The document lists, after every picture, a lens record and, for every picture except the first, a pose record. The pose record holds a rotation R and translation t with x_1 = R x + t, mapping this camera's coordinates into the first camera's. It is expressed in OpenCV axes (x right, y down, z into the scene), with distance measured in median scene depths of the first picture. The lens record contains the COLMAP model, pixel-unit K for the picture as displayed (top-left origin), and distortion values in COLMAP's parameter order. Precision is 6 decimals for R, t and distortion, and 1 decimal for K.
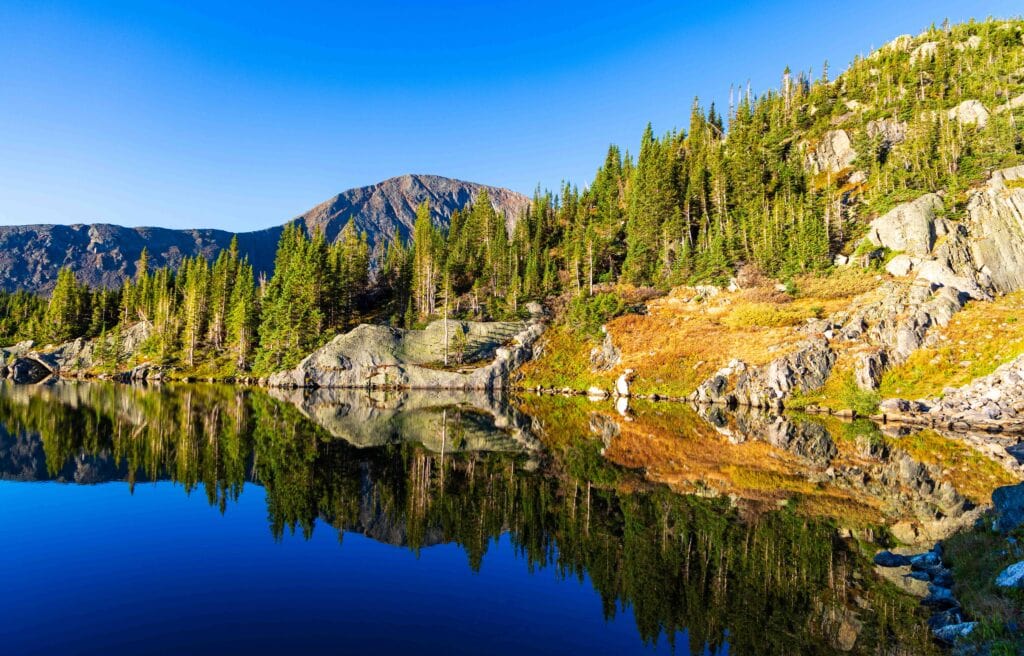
lens RADIAL K [[1162.1, 0, 512.0], [0, 1162.1, 328.0], [0, 0, 1]] dist [-0.003816, -0.001176]
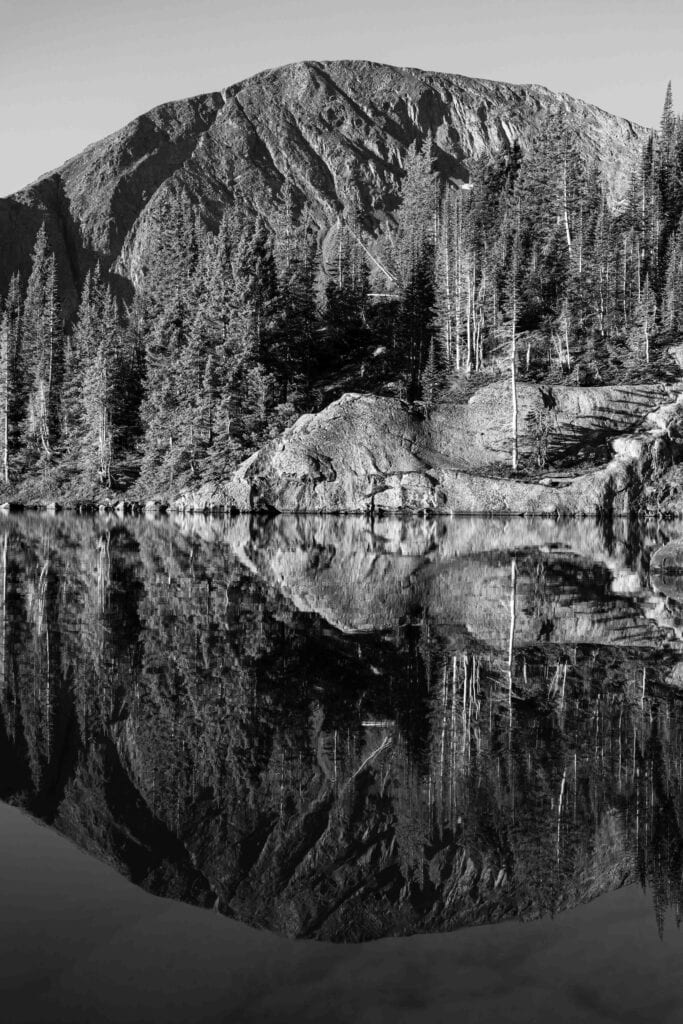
lens RADIAL K [[1915.3, 0, 341.5], [0, 1915.3, 512.0], [0, 0, 1]] dist [0.049404, 0.154236]
pose [[0.981195, -0.002864, -0.192999, 0.031445], [0.016688, 0.997405, 0.070041, -0.010609], [0.192298, -0.071944, 0.978696, 0.173907]]
